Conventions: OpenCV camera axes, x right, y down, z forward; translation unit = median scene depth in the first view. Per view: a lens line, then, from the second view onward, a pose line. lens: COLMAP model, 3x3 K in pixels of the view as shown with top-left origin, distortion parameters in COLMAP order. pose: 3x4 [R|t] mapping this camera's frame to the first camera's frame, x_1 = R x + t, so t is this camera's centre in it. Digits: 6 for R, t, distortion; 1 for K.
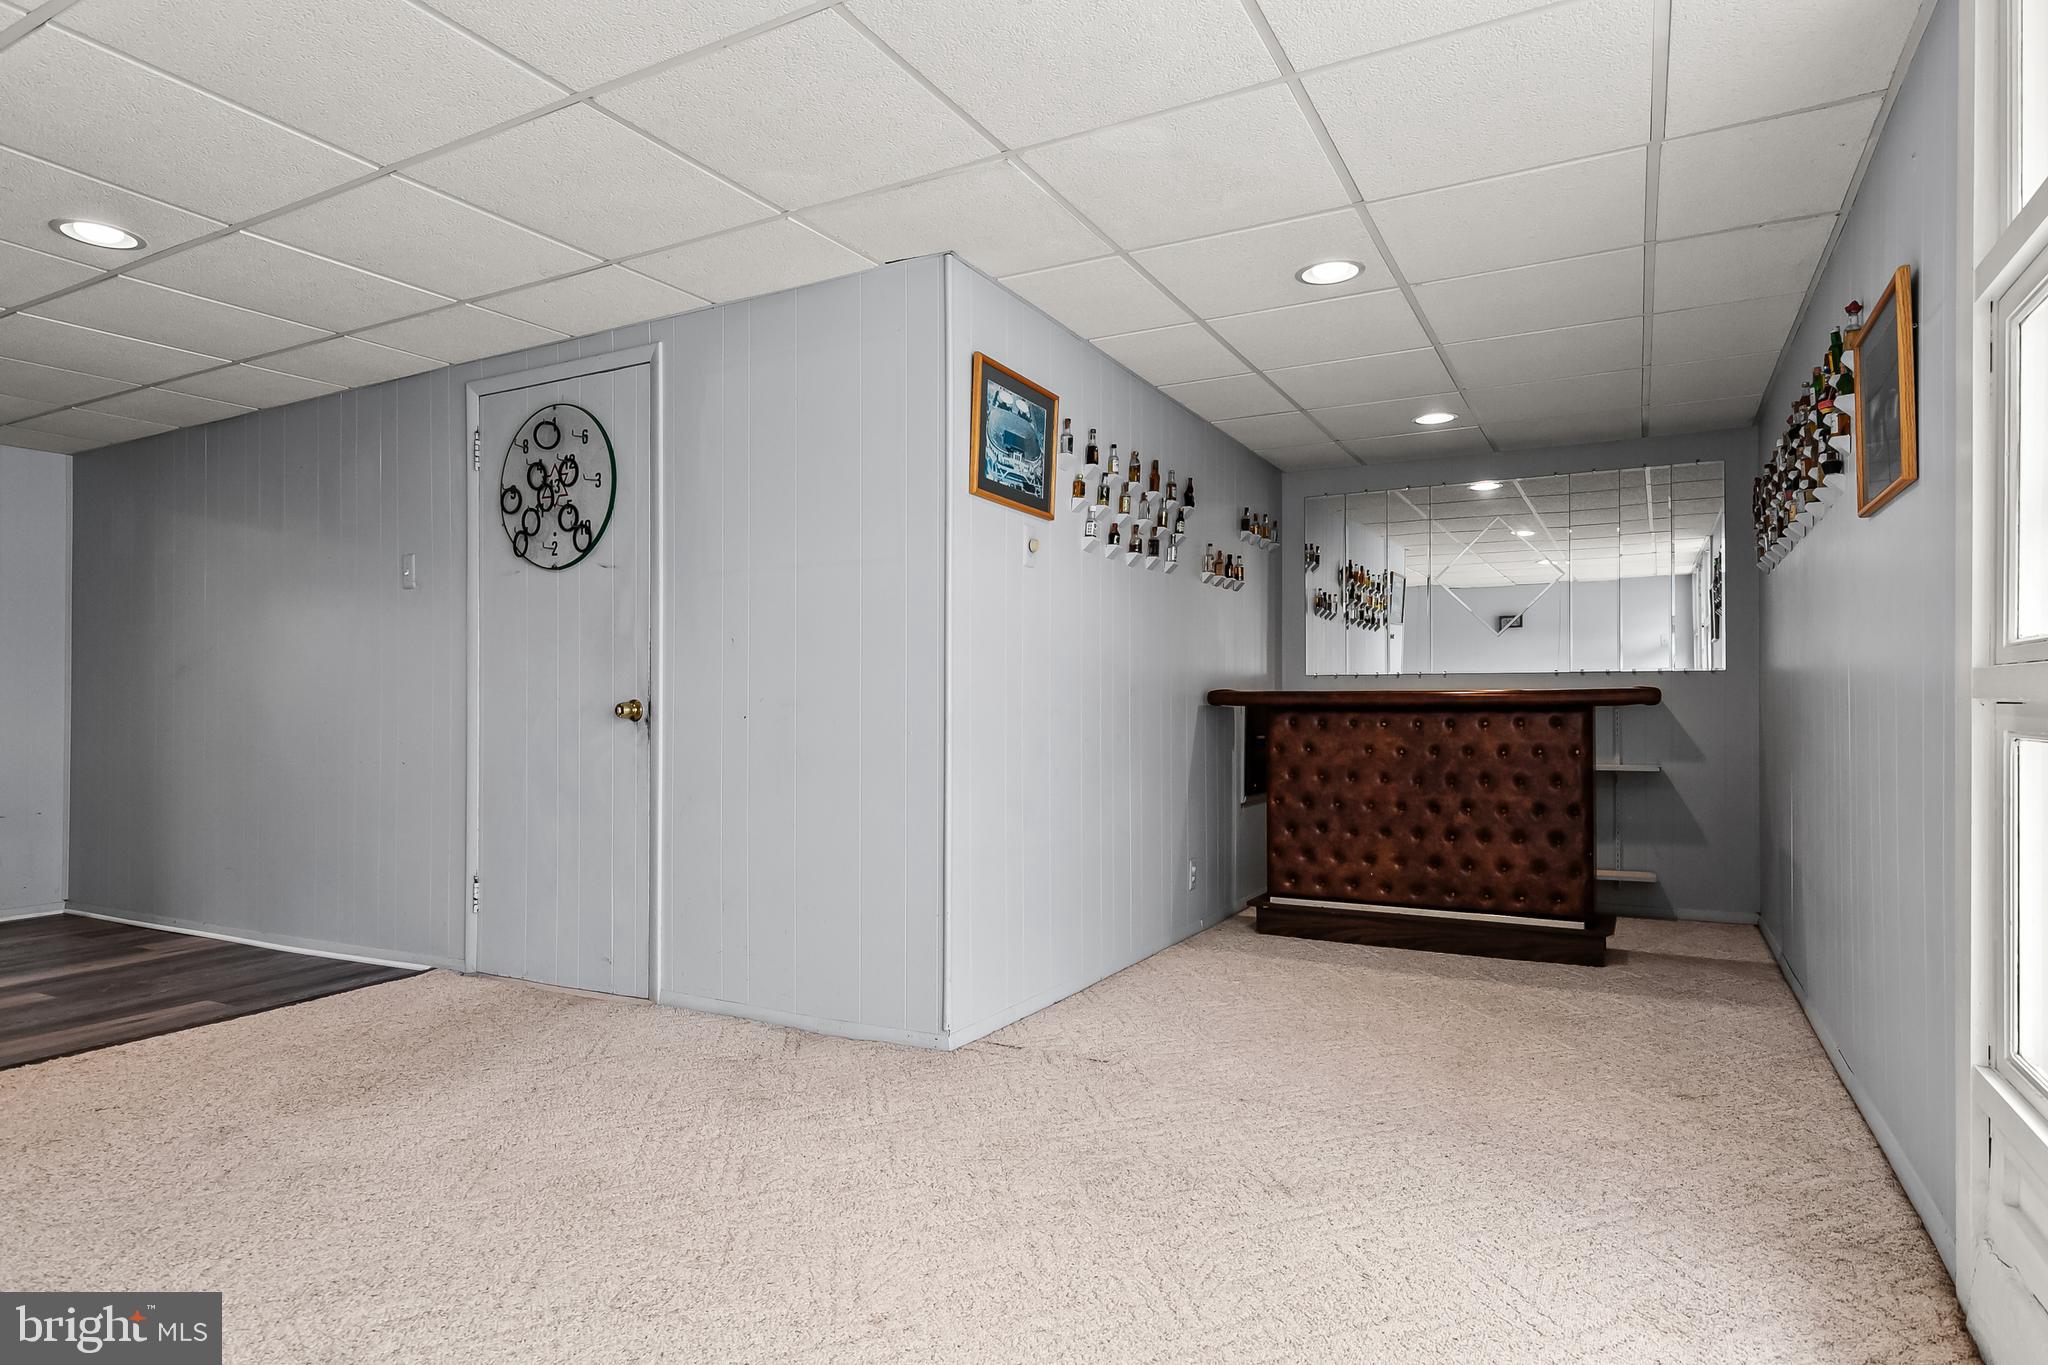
lens RADIAL K [[1129.0, 0, 1024.0], [0, 1129.0, 682.5], [0, 0, 1]] dist [-0.000262, -0.000660]
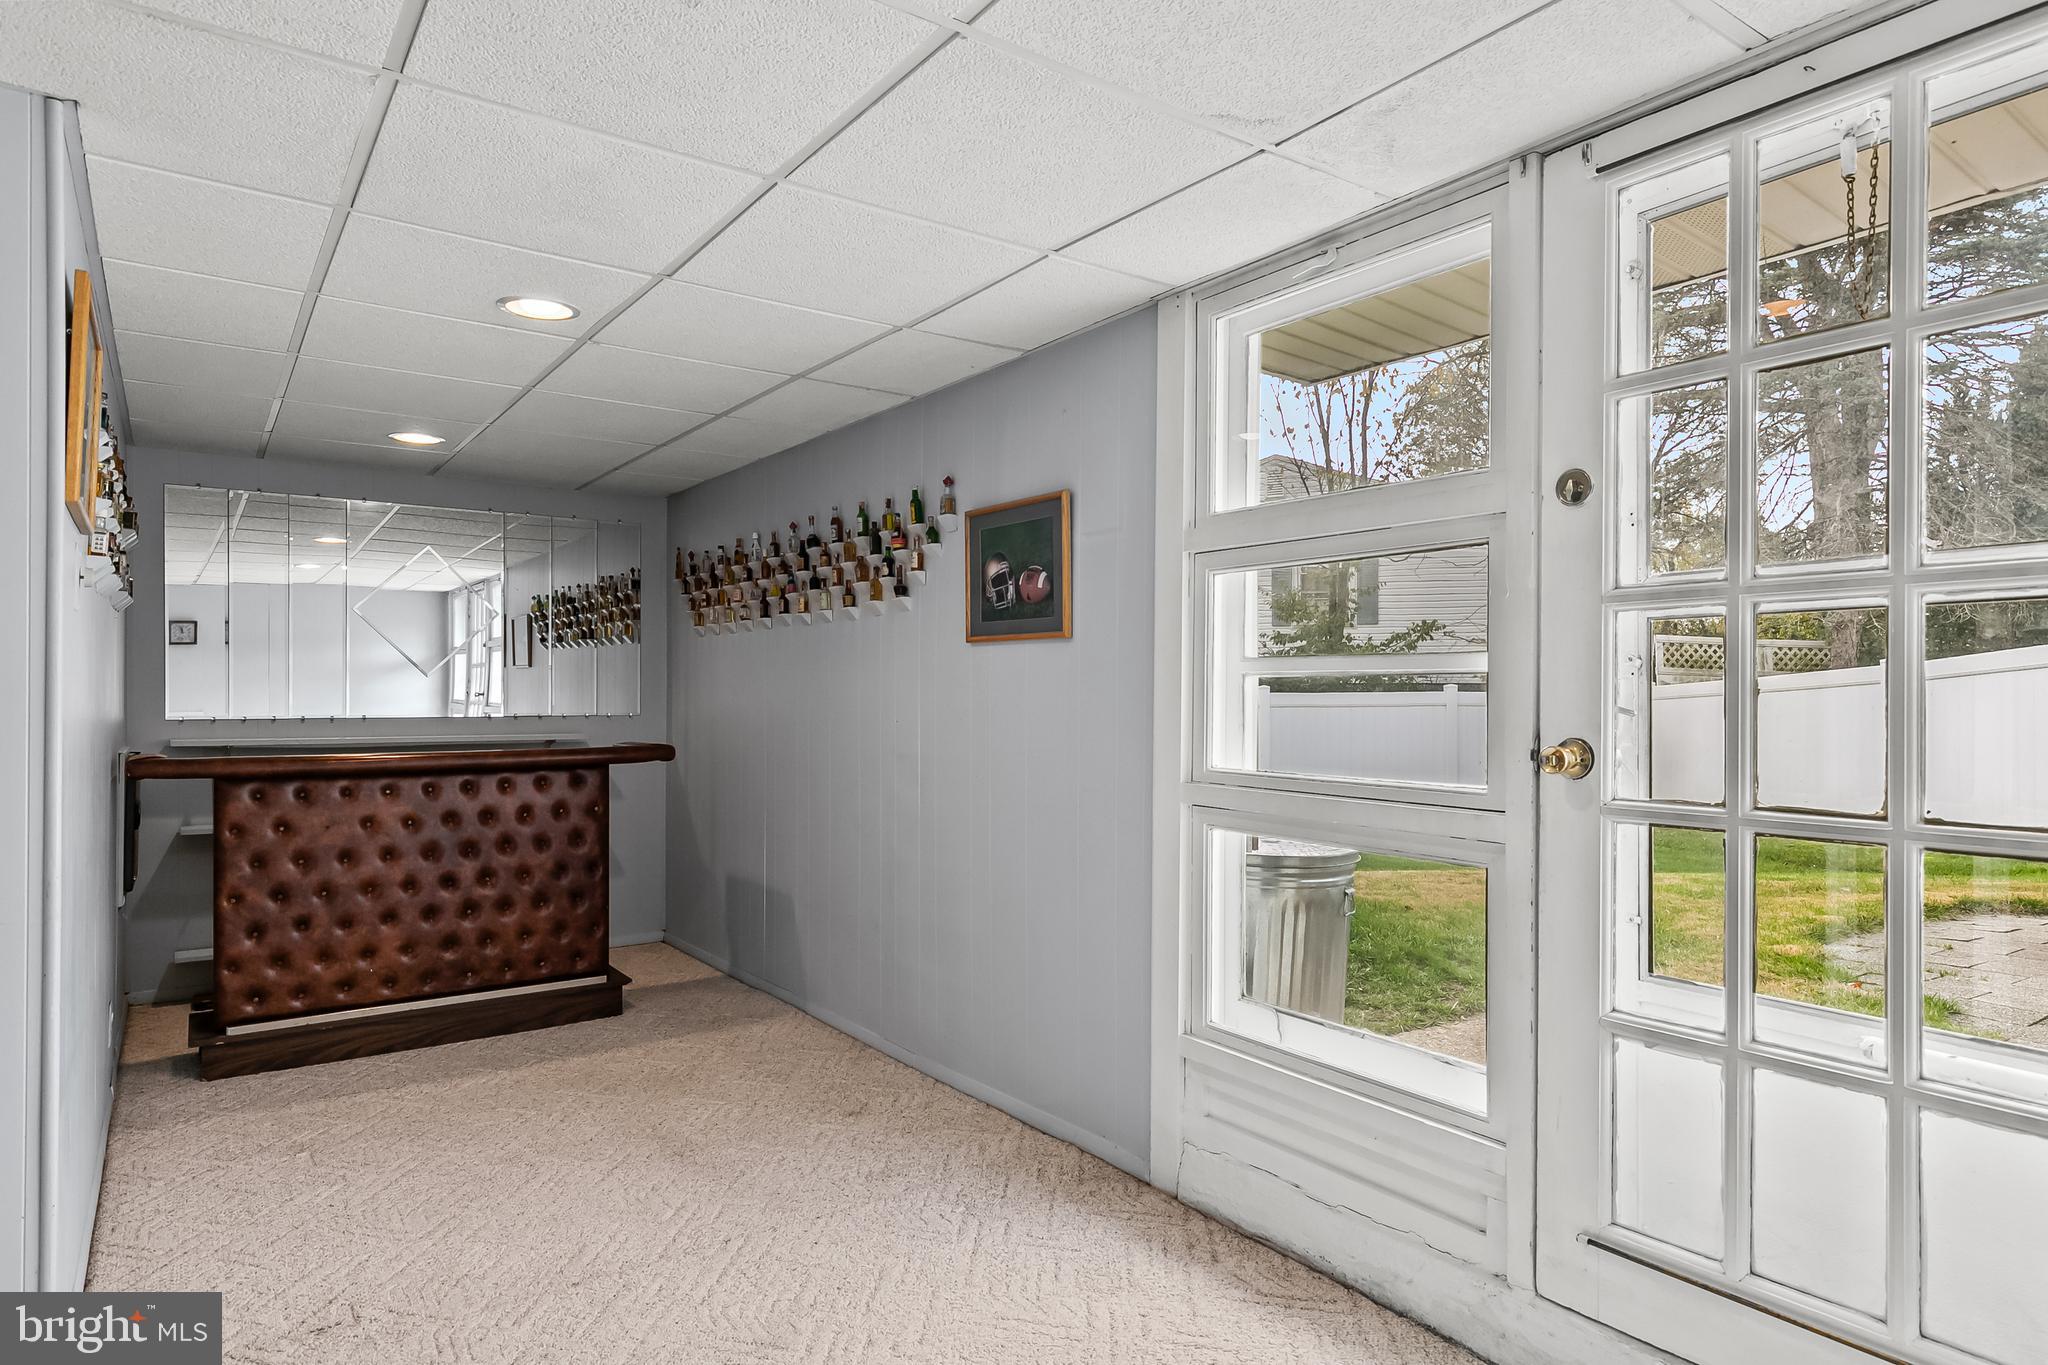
lens RADIAL K [[1177.8, 0, 1024.0], [0, 1177.8, 682.5], [0, 0, 1]] dist [0.013982, -0.000297]
pose [[0.437035, 0.007064, 0.899417, -0.287761], [-0.020303, 0.999792, 0.002013, -0.059852], [-0.899215, -0.019141, 0.437088, 0.184945]]
